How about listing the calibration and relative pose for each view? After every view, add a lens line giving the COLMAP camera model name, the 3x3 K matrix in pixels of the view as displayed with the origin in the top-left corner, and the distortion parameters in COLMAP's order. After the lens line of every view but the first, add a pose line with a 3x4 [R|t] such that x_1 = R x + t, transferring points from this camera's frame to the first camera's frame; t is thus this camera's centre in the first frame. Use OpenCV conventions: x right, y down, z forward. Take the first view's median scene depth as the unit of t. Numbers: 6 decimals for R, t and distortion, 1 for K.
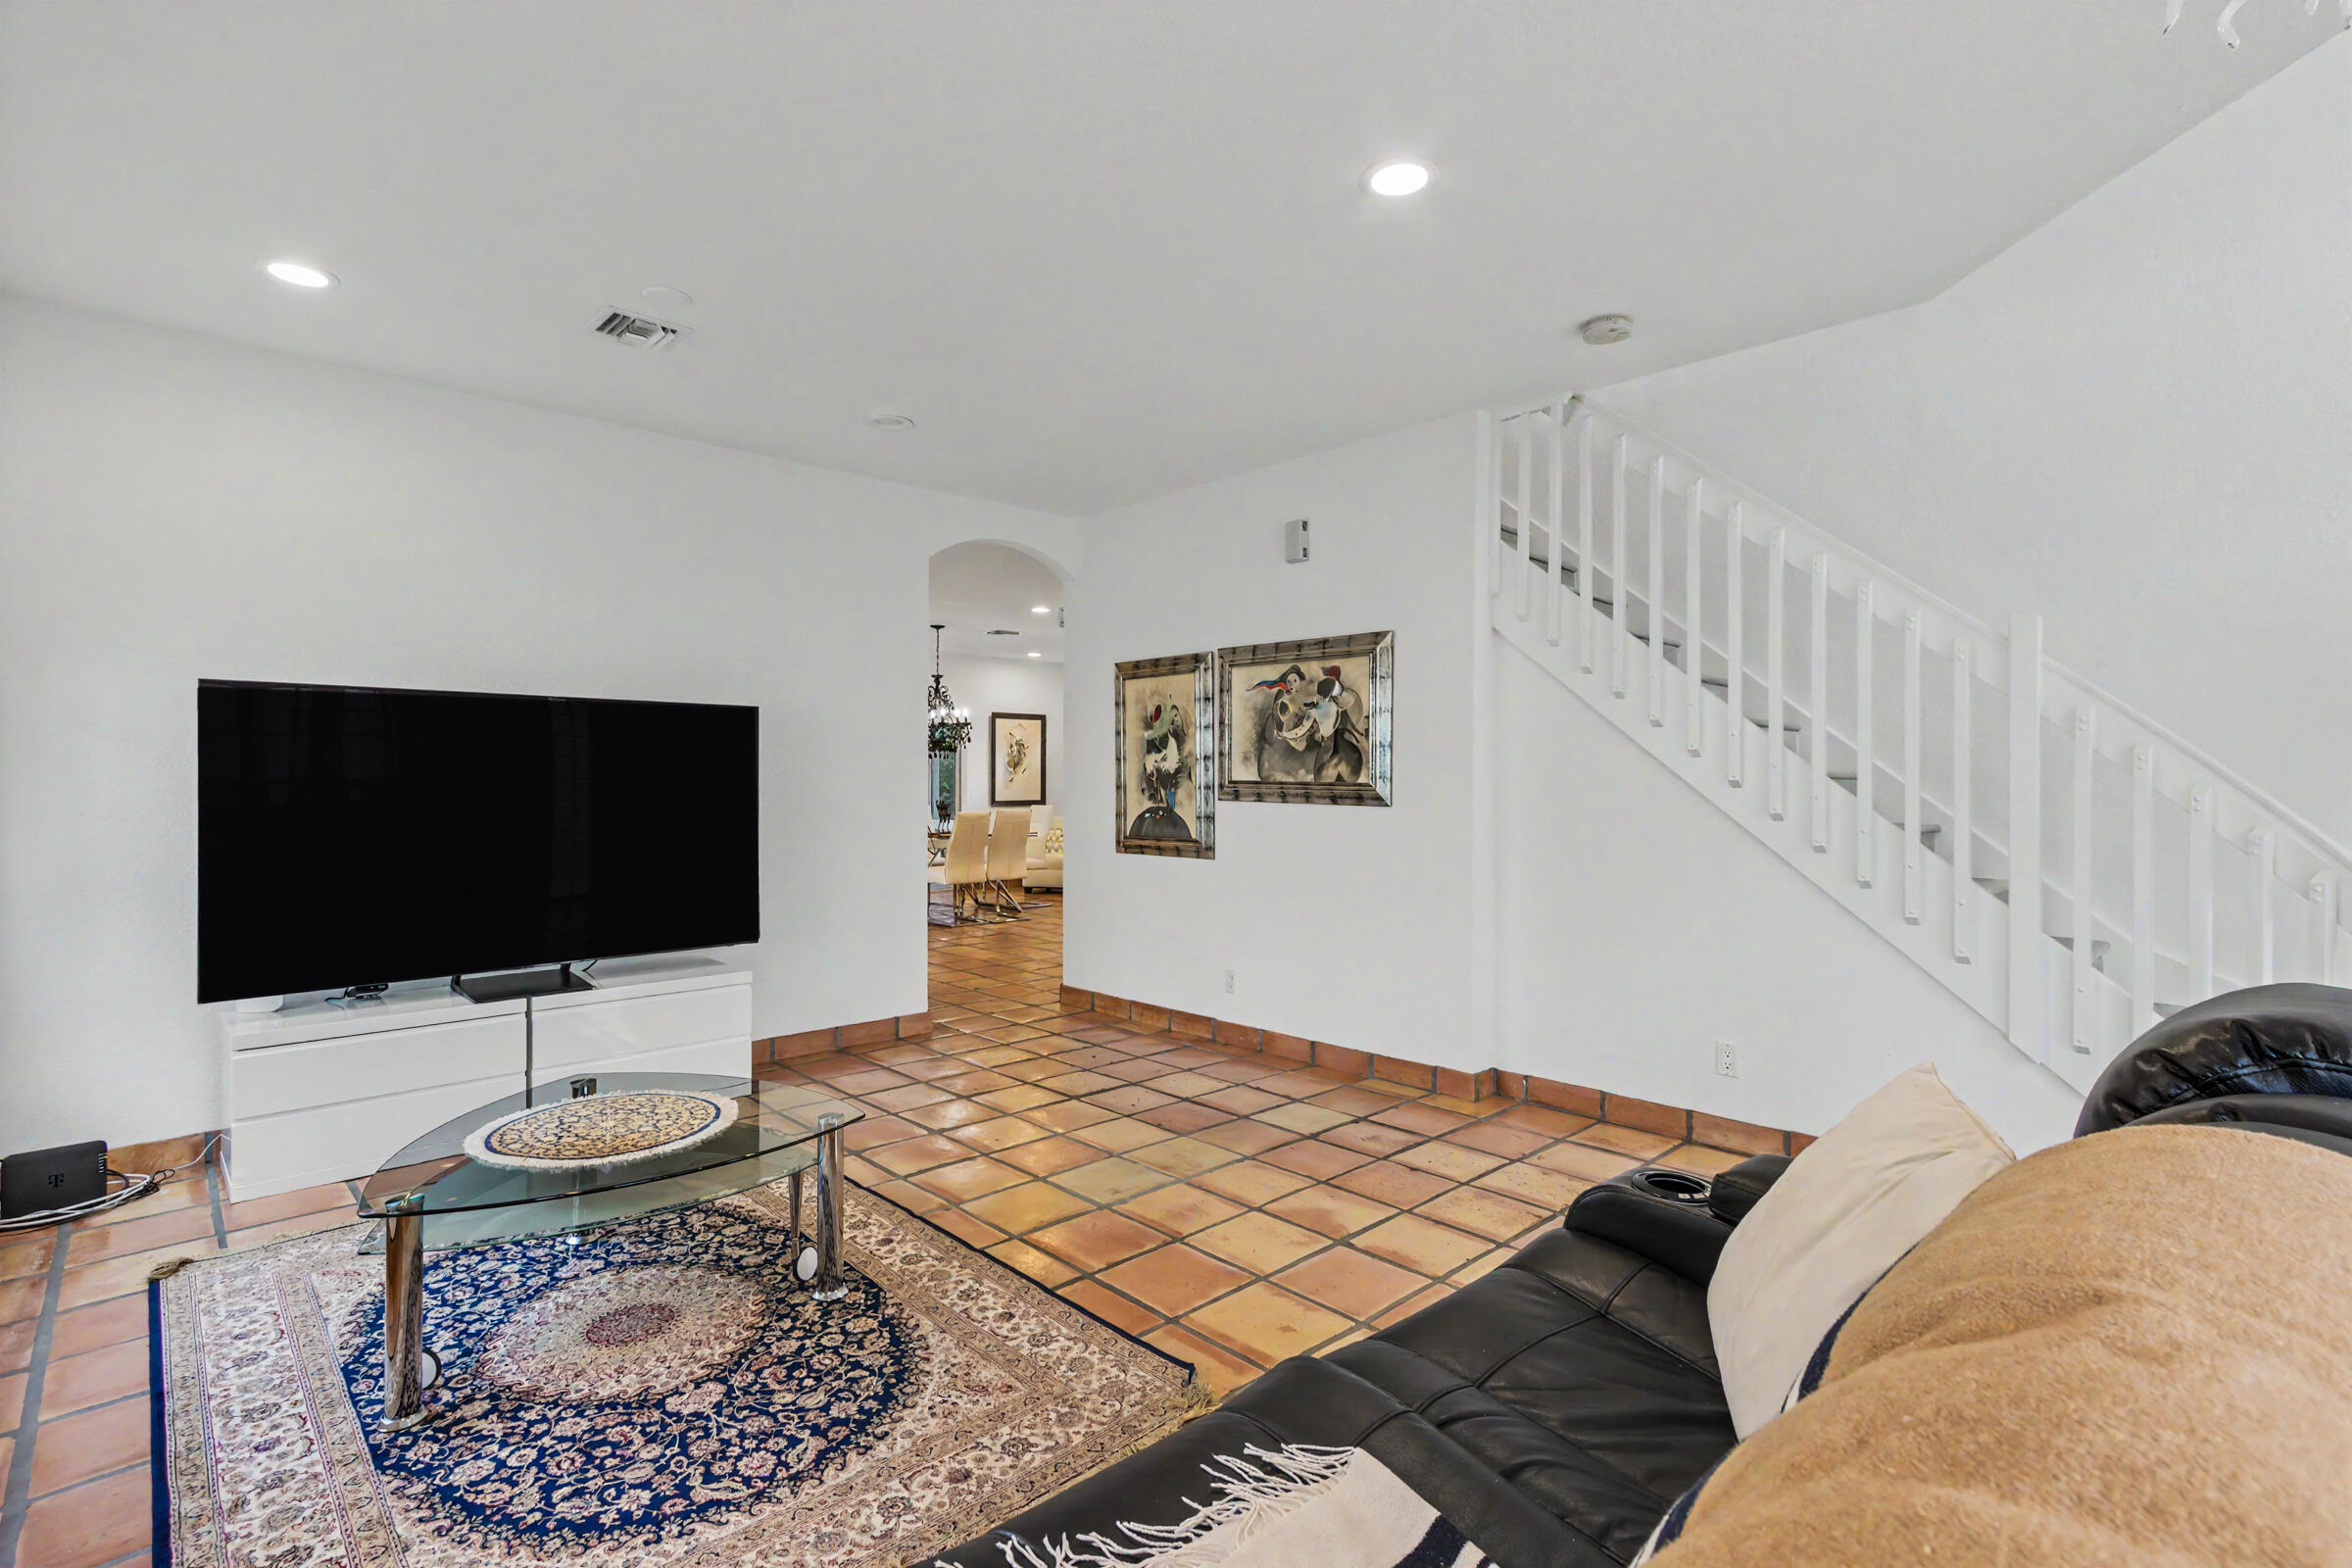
lens RADIAL K [[1082.6, 0, 1184.1], [0, 1082.6, 778.9], [0, 0, 1]] dist [0.004772, -0.000895]
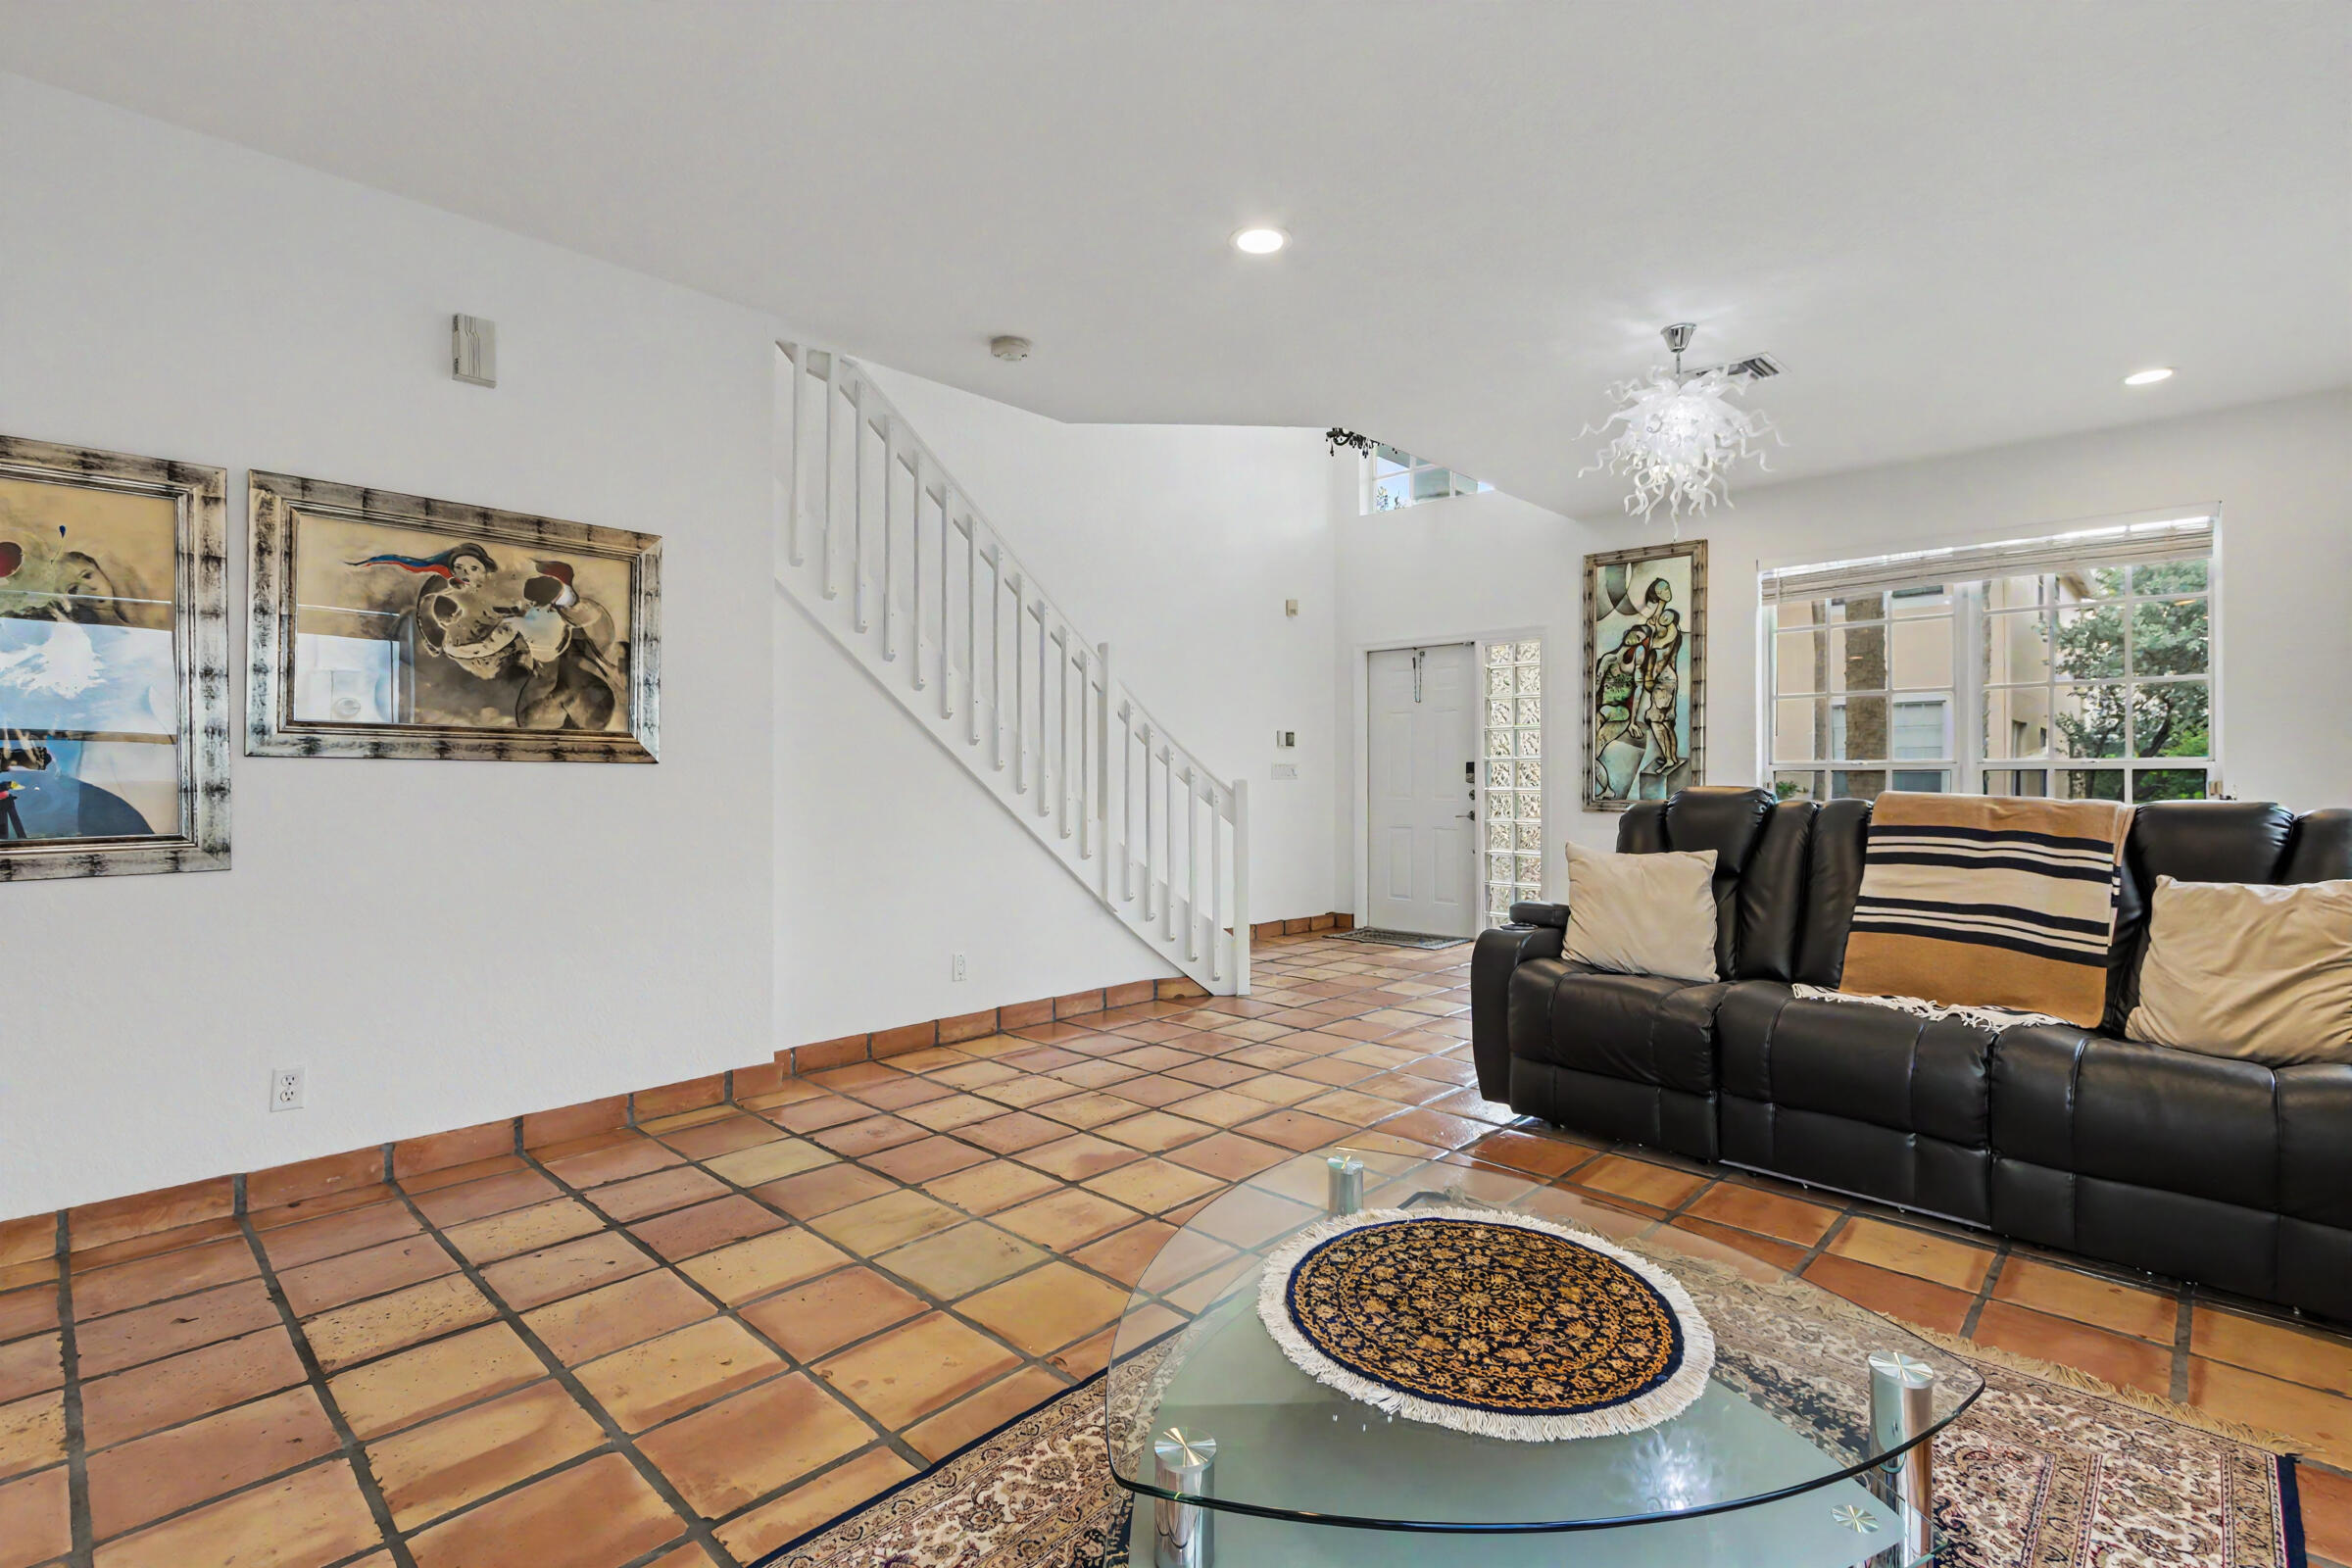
lens RADIAL K [[1082.6, 0, 1180.6], [0, 1082.6, 779.6], [0, 0, 1]] dist [0.004772, -0.000895]
pose [[-0.048952, -0.005890, 0.998784, -0.616878], [-0.000985, 0.999982, 0.005848, 0.032787], [-0.998801, -0.000697, -0.048956, 0.682257]]
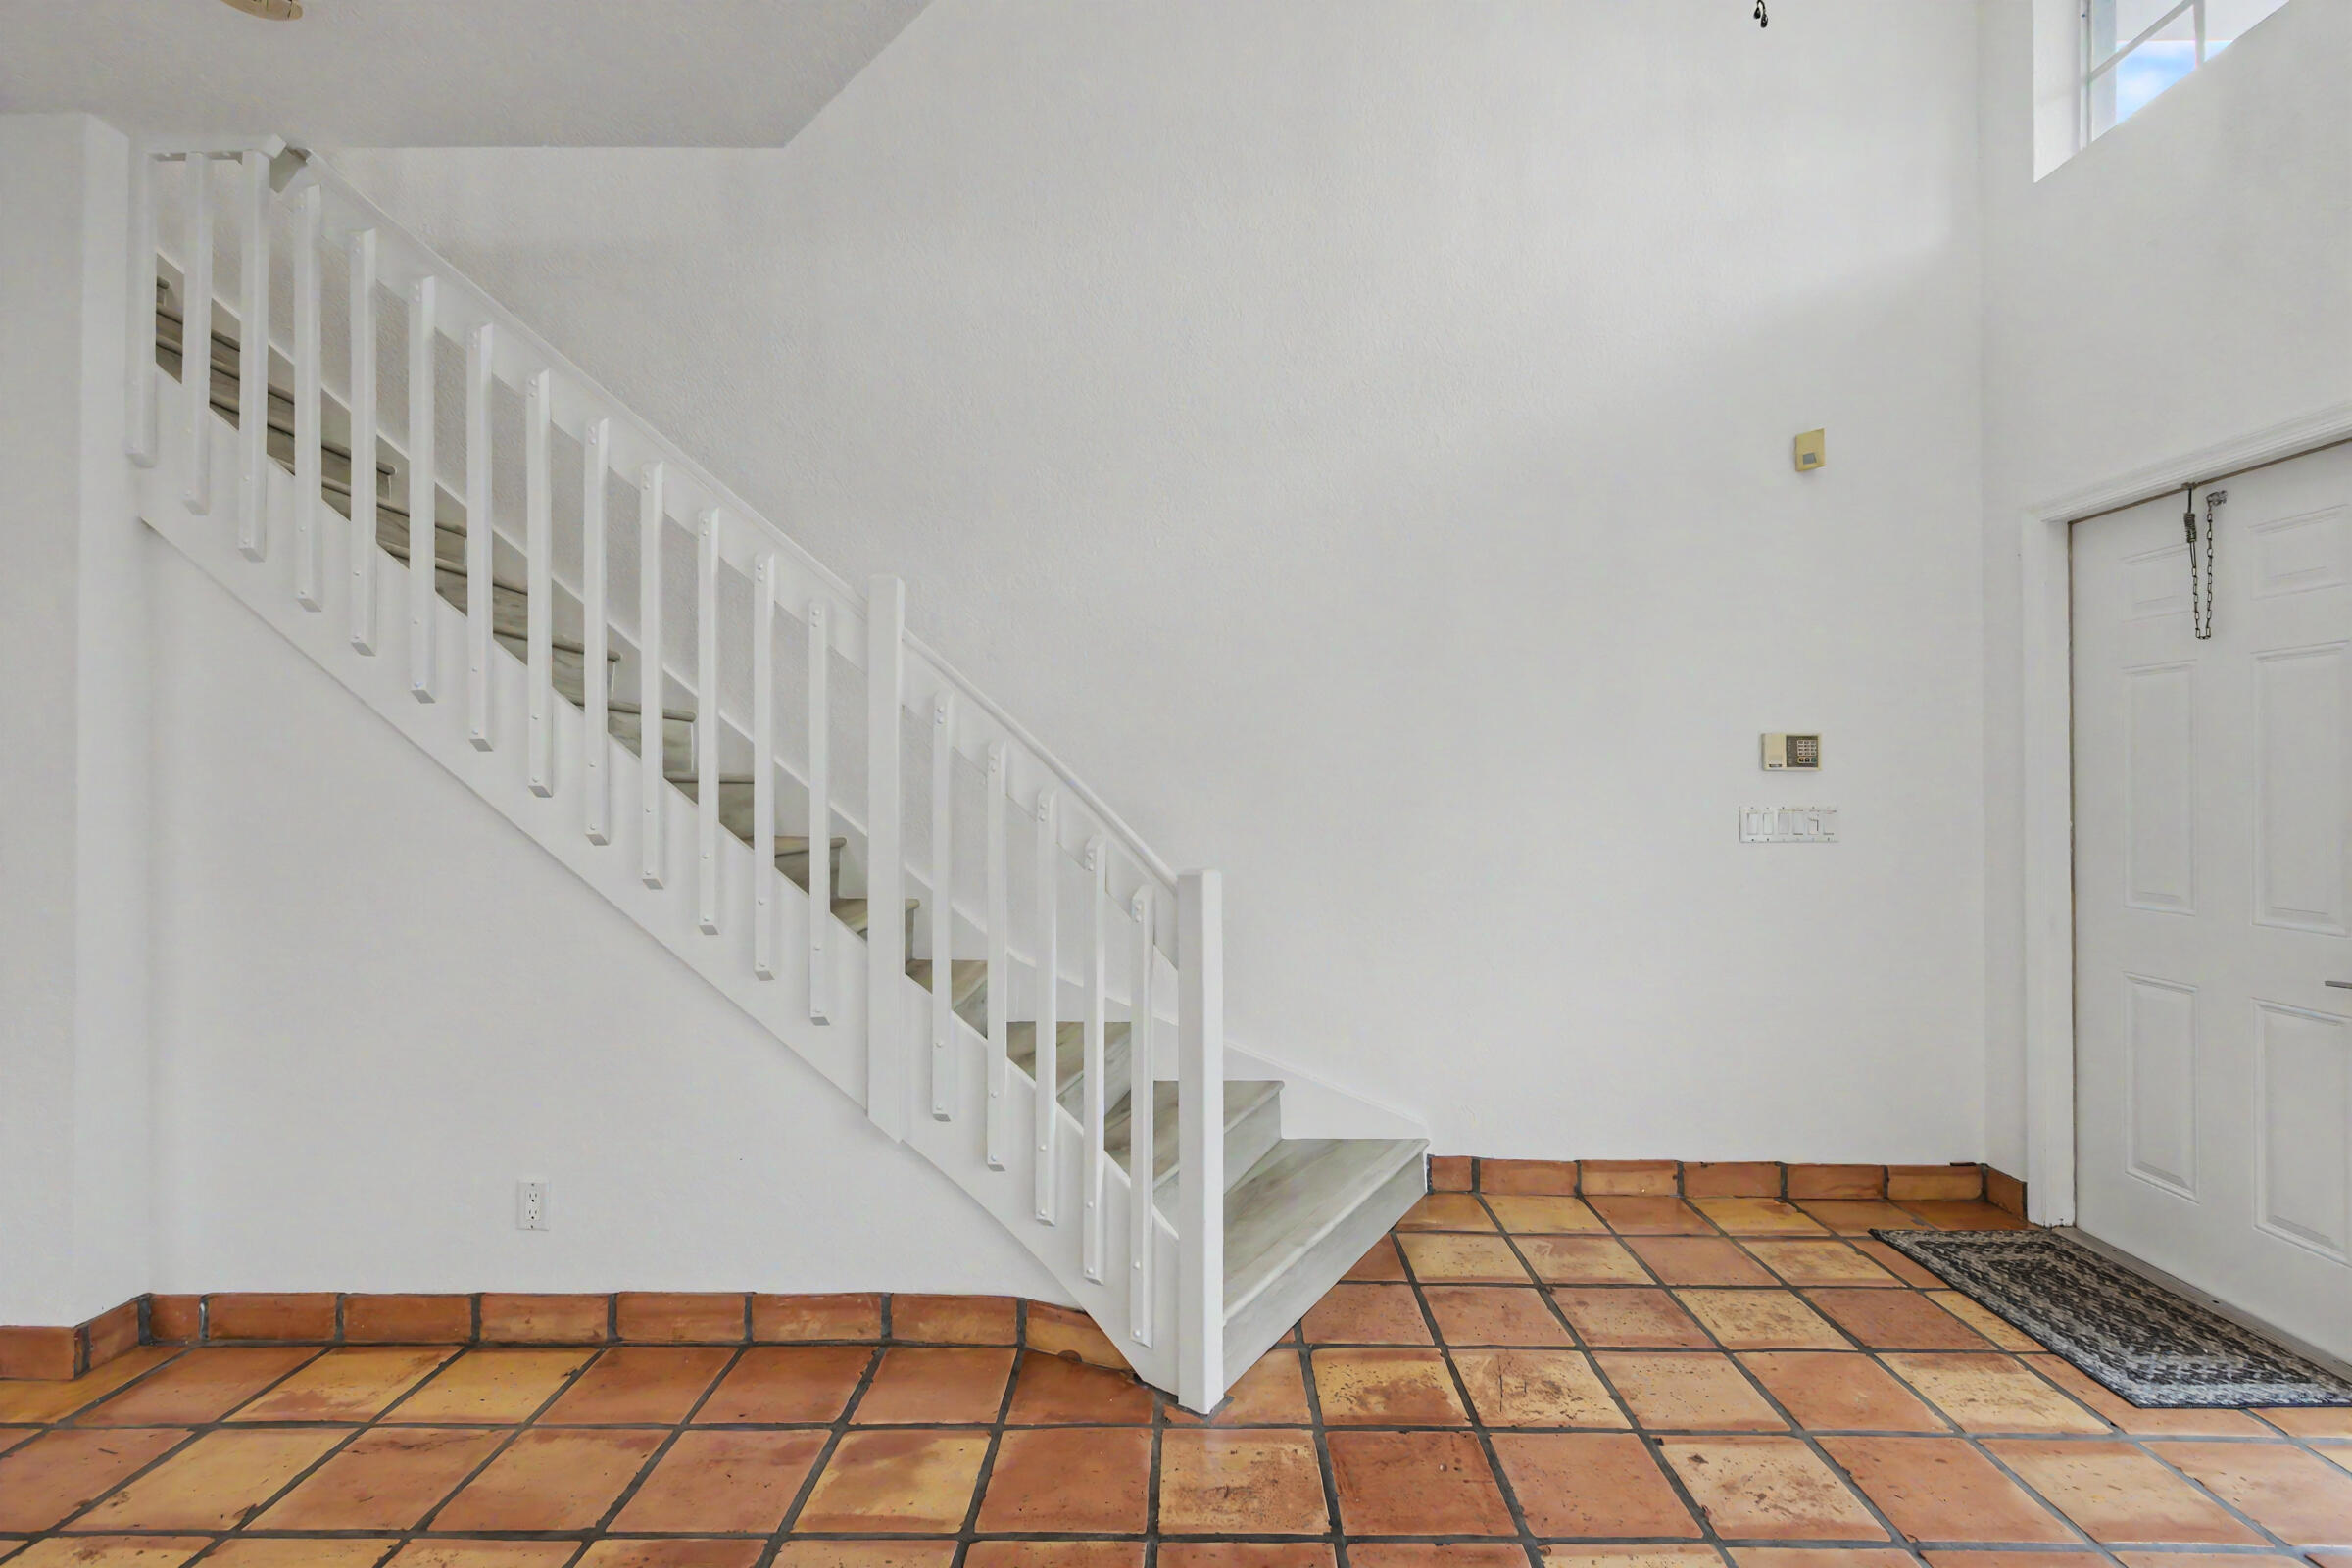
lens RADIAL K [[1082.6, 0, 1186.7], [0, 1082.6, 778.5], [0, 0, 1]] dist [0.004772, -0.000895]
pose [[0.697525, 0.003676, 0.716551, 0.253966], [0.001904, 0.999974, -0.006984, 0.001645], [-0.716558, 0.006235, 0.697499, 0.205759]]
